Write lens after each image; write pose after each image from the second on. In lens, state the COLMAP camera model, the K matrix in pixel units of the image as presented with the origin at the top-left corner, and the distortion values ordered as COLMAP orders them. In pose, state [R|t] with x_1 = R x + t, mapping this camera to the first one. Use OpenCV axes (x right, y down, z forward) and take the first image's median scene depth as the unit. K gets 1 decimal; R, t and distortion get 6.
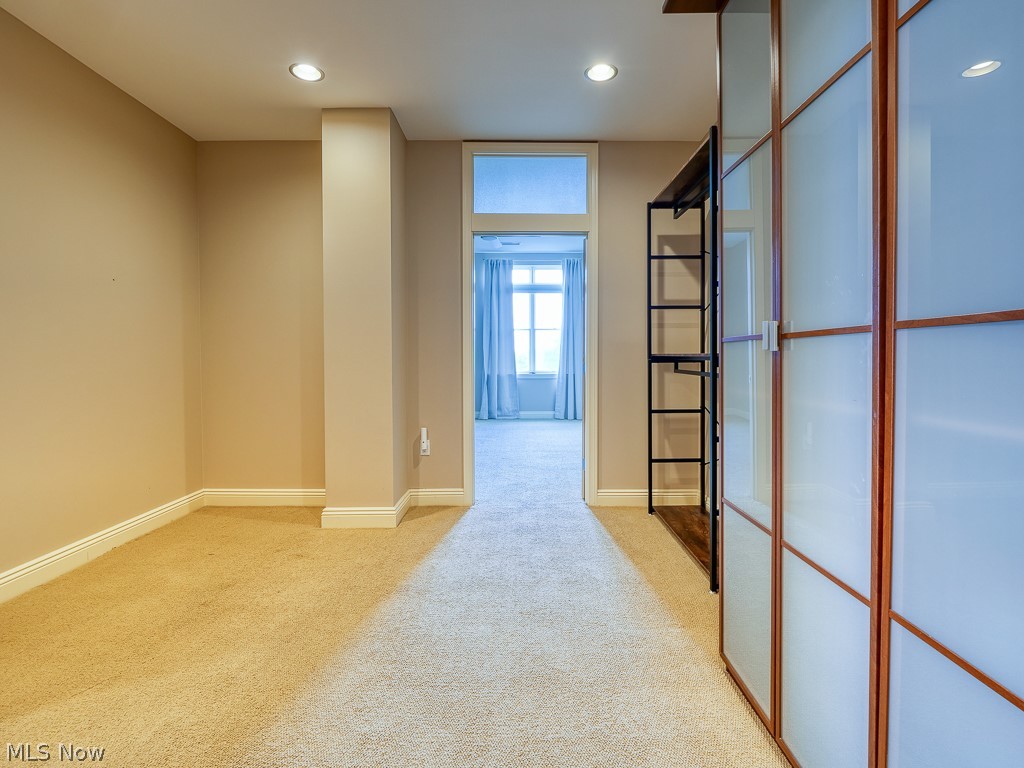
lens RADIAL K [[501.6, 0, 515.0], [0, 501.6, 377.9], [0, 0, 1]] dist [-0.013825, -0.000444]
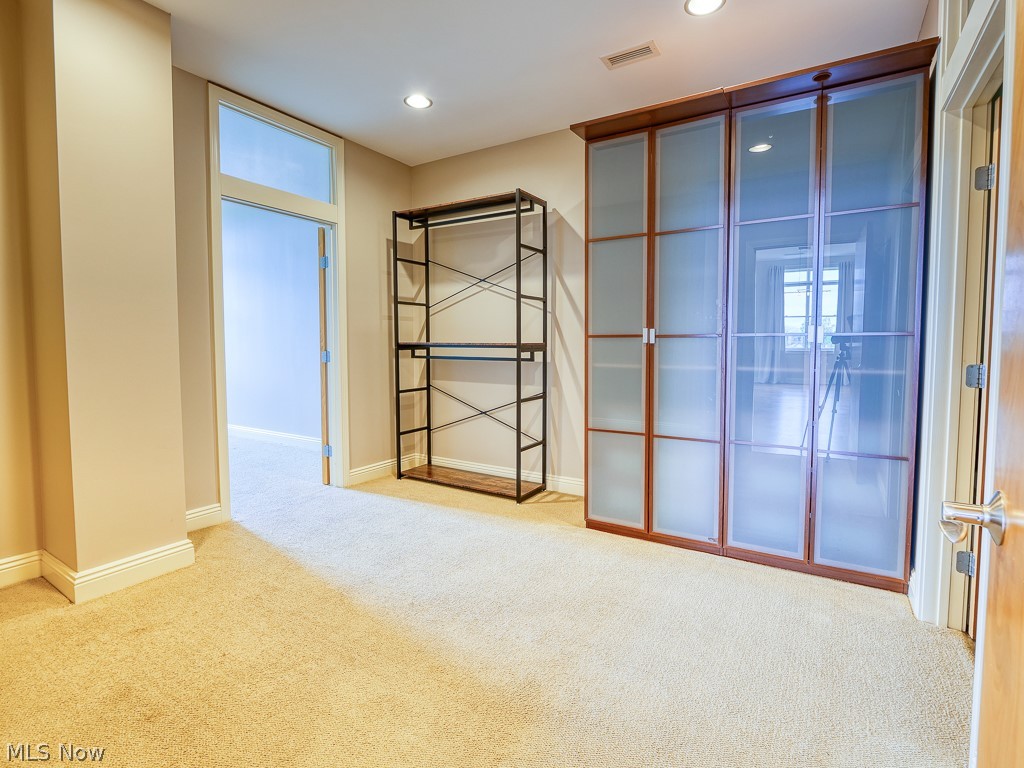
lens RADIAL K [[501.6, 0, 521.3], [0, 501.6, 378.9], [0, 0, 1]] dist [-0.013825, -0.000444]
pose [[0.525125, -0.057666, 0.849069, -0.583736], [0.034196, 0.998326, 0.046654, -0.007879], [-0.850338, 0.004536, 0.526218, 0.145866]]
